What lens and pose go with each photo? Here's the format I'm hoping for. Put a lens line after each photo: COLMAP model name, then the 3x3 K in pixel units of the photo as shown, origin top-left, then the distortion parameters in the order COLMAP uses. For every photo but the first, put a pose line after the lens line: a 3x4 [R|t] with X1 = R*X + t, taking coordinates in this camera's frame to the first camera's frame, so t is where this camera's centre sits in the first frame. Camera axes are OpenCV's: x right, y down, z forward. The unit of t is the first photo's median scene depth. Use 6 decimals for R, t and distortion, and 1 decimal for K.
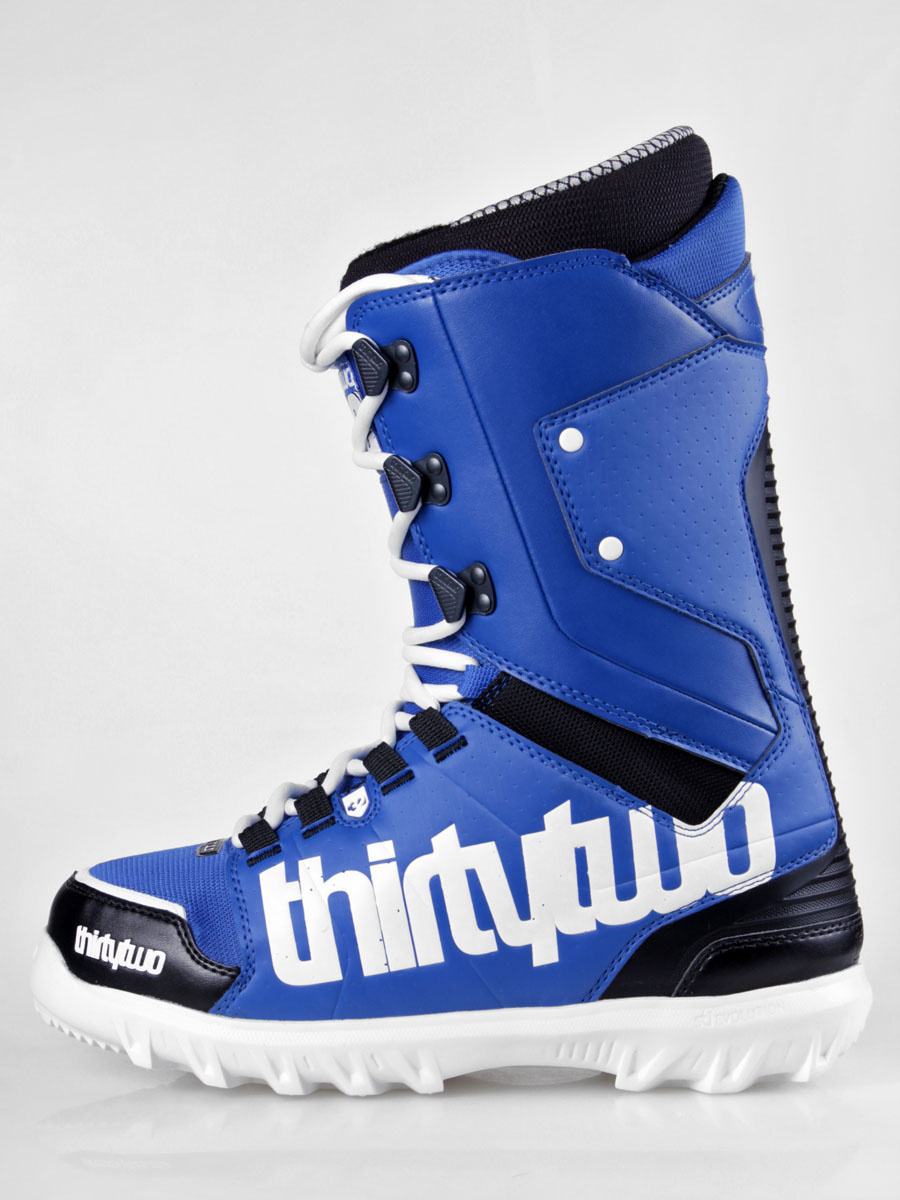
lens RADIAL K [[3118.3, 0, 453.3], [0, 3118.3, 597.8], [0, 0, 1]] dist [0.049388, 0.000000]
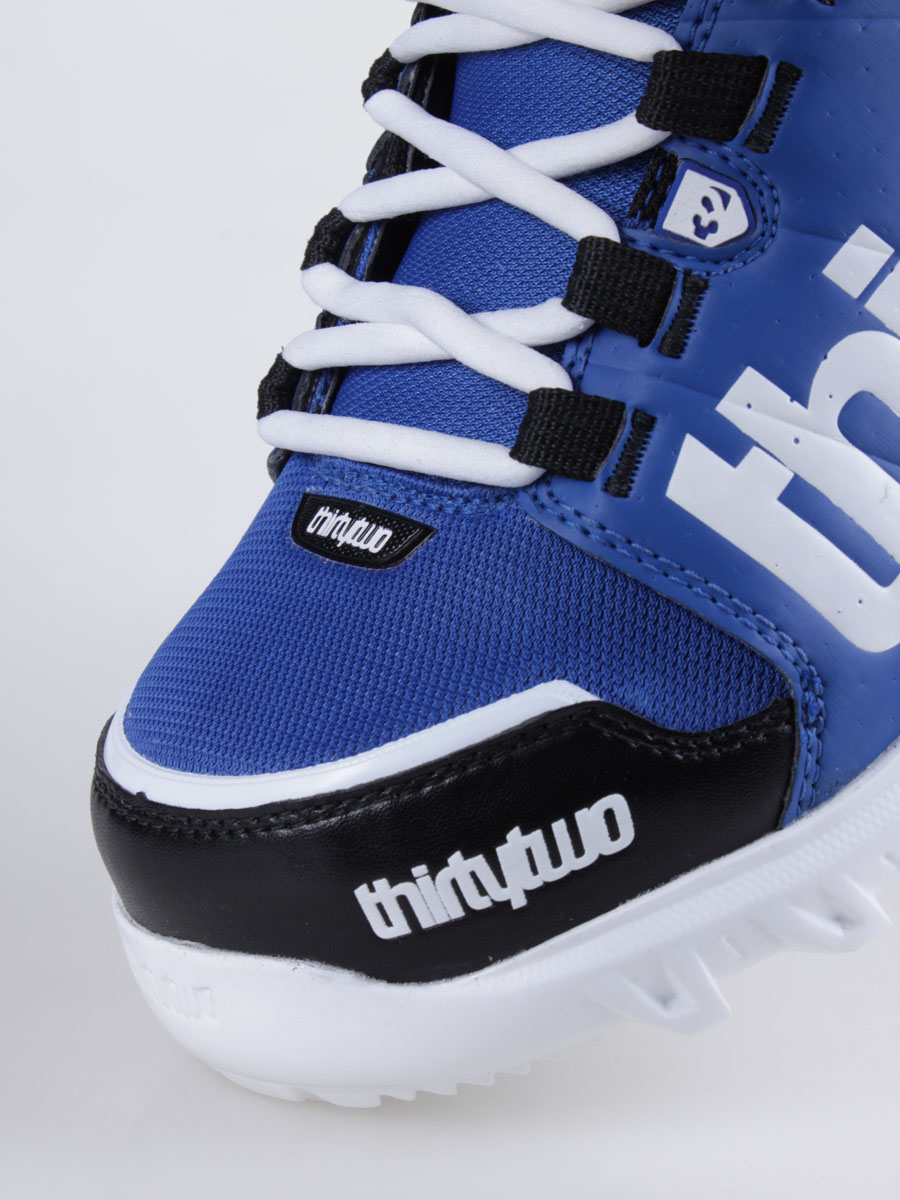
lens RADIAL K [[3118.3, 0, 449.1], [0, 3118.3, 594.8], [0, 0, 1]] dist [0.049388, 0.000000]
pose [[0.666924, -0.654610, 0.355947, -0.234899], [0.510264, 0.749345, 0.422033, -0.087510], [-0.542994, -0.099837, 0.833780, 0.680185]]
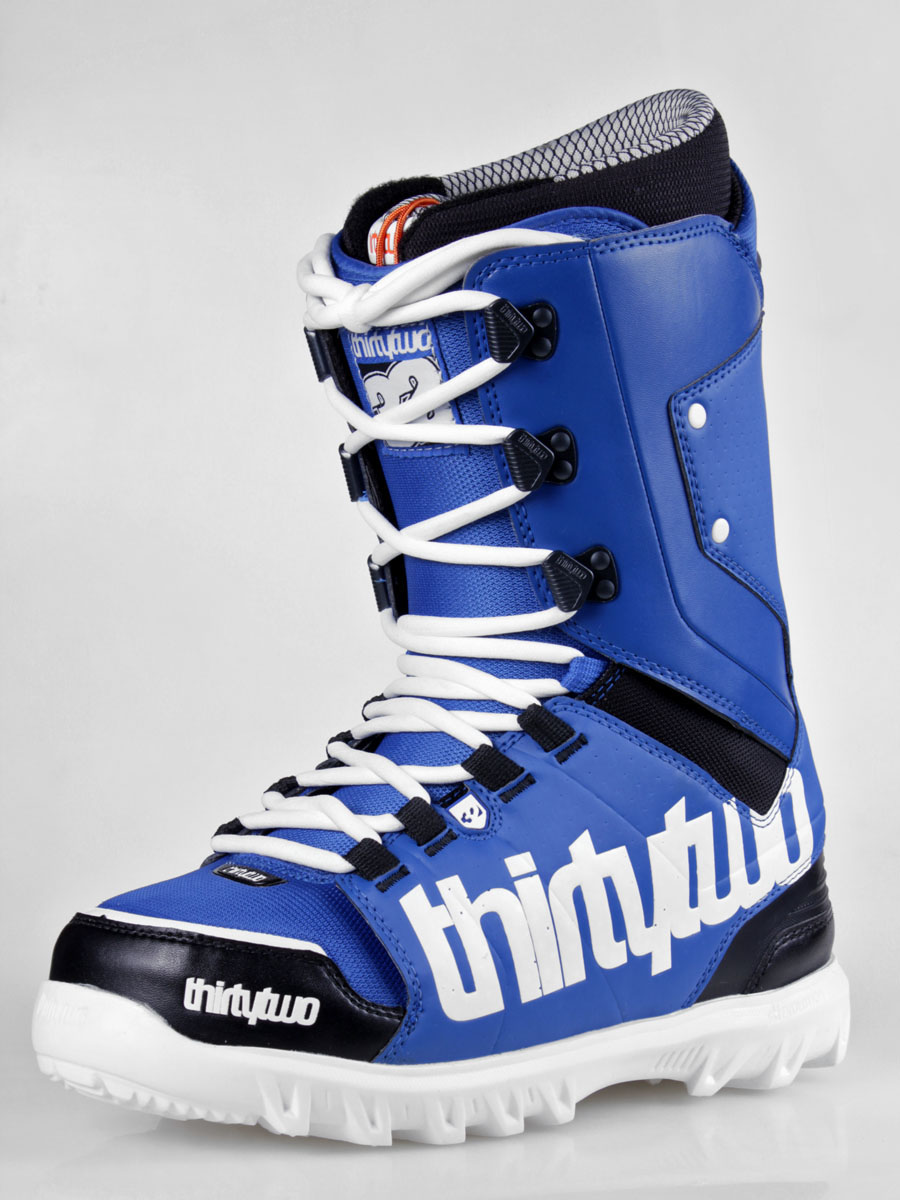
lens RADIAL K [[3118.3, 0, 446.4], [0, 3118.3, 596.5], [0, 0, 1]] dist [0.049388, 0.000000]
pose [[0.781971, -0.016358, 0.623100, -0.604552], [0.007143, 0.999825, 0.017284, -0.012694], [-0.623273, -0.009065, 0.781951, 0.303203]]
